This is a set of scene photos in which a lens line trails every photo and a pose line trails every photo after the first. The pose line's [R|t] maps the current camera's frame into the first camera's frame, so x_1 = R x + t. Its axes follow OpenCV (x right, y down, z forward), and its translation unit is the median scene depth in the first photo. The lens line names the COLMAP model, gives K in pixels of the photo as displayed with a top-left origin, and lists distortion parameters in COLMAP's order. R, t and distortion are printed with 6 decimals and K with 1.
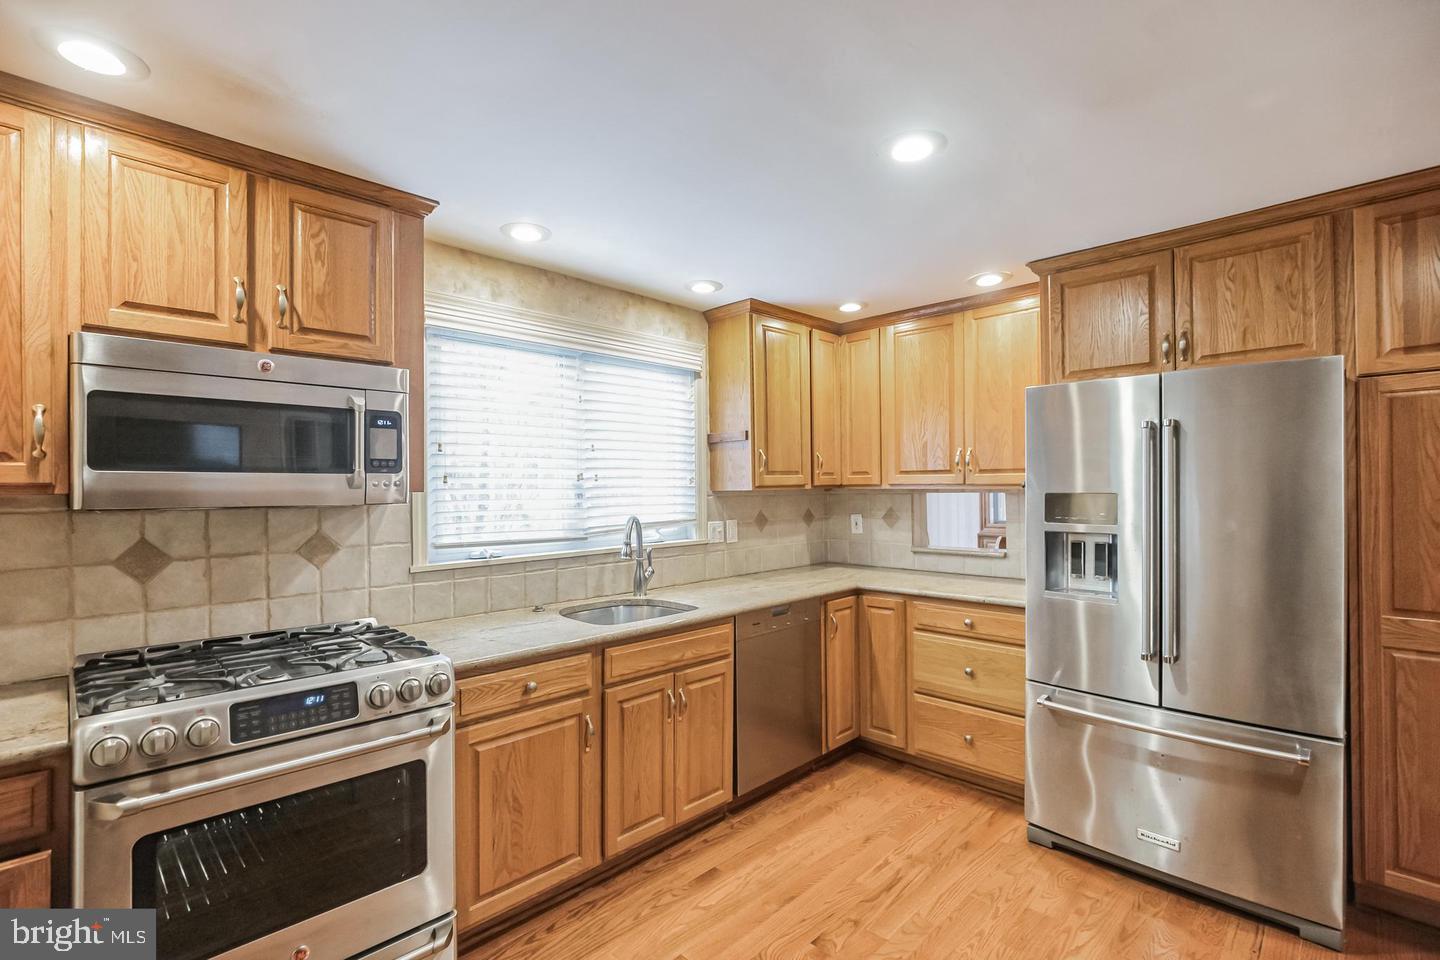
lens RADIAL K [[669.2, 0, 695.6], [0, 669.2, 488.9], [0, 0, 1]] dist [-0.013576, 0.000075]
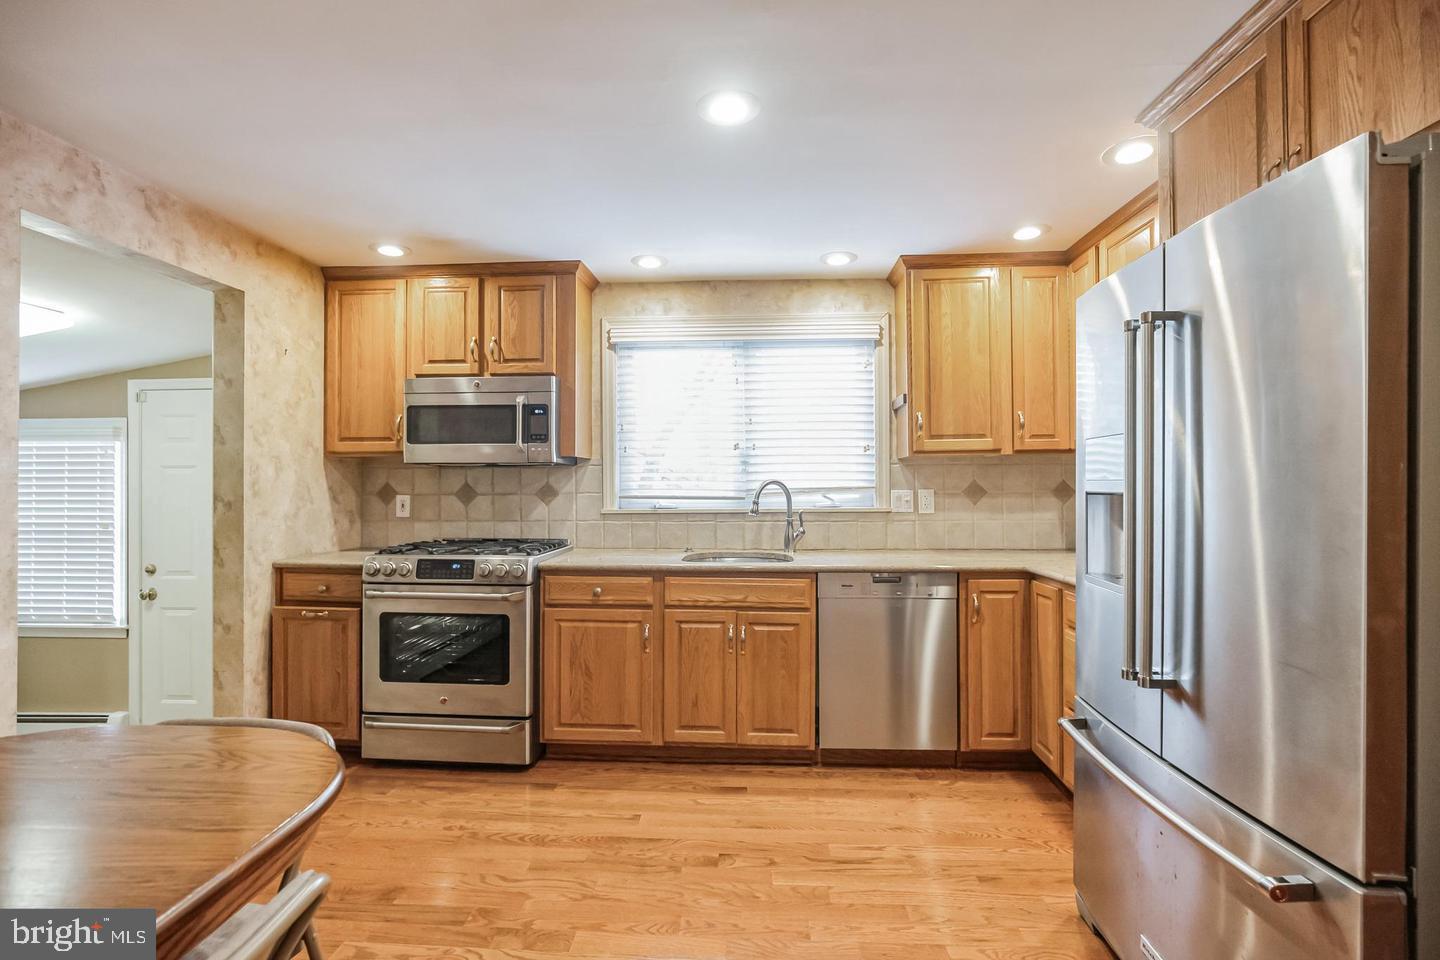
lens RADIAL K [[657.8, 0, 706.3], [0, 657.8, 488.1], [0, 0, 1]] dist [-0.012414, 0.000456]
pose [[0.654980, 0.008924, -0.755594, 0.824505], [-0.005940, 0.999960, 0.006660, 0.059406], [0.755623, 0.000126, 0.655007, 0.230436]]
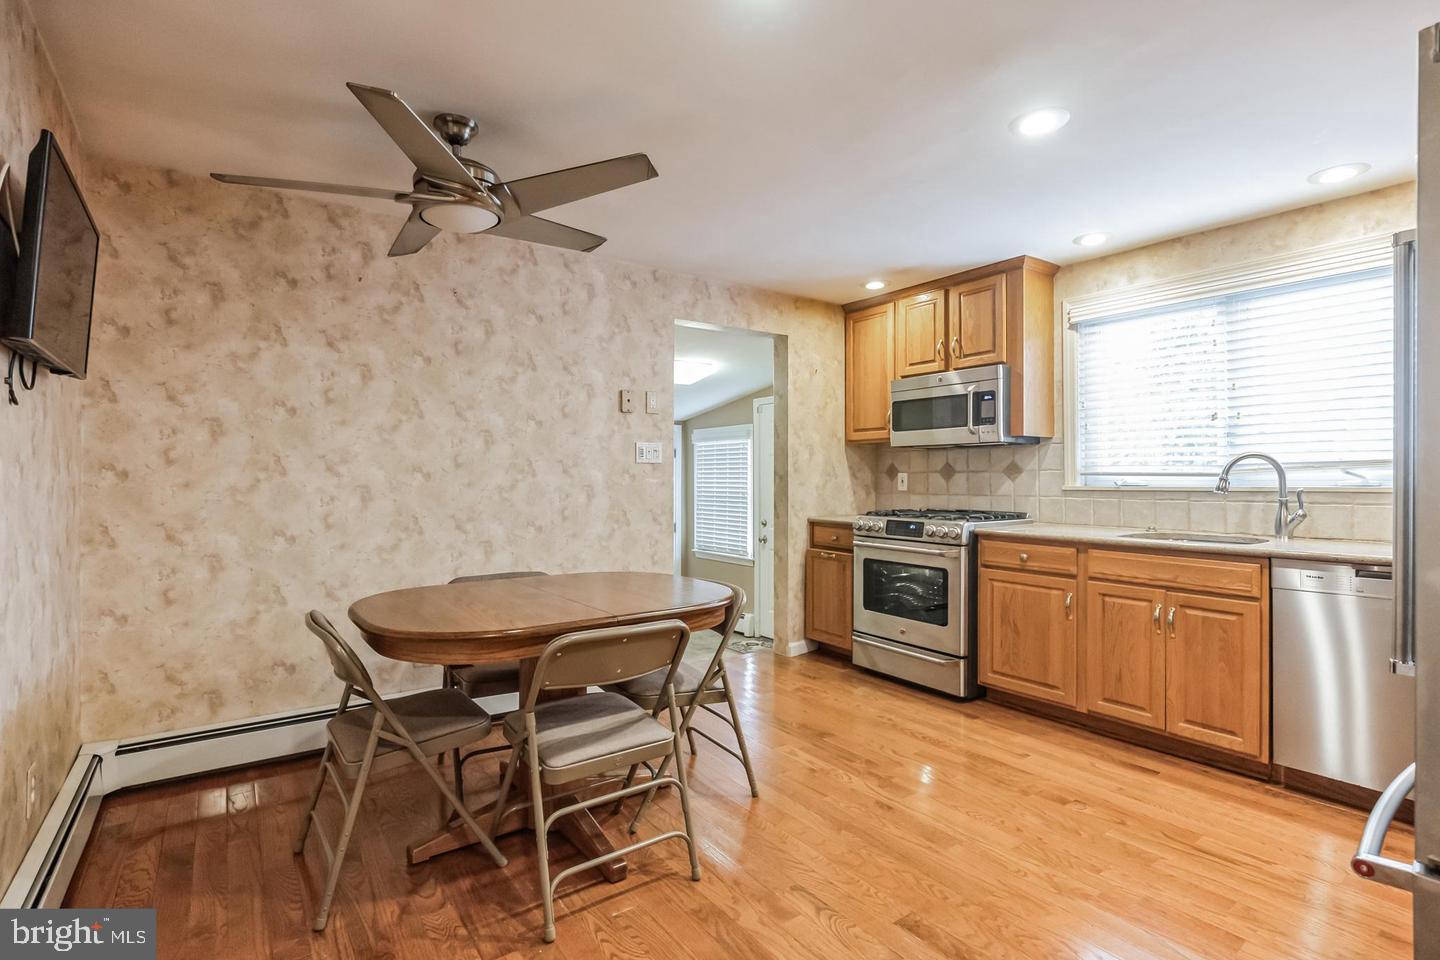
lens RADIAL K [[657.8, 0, 706.3], [0, 657.8, 488.1], [0, 0, 1]] dist [-0.012414, 0.000456]
pose [[-0.167893, 0.027077, -0.985433, 1.194516], [-0.000819, 0.999619, 0.027607, 0.082254], [0.985805, 0.005443, -0.167807, 0.458781]]
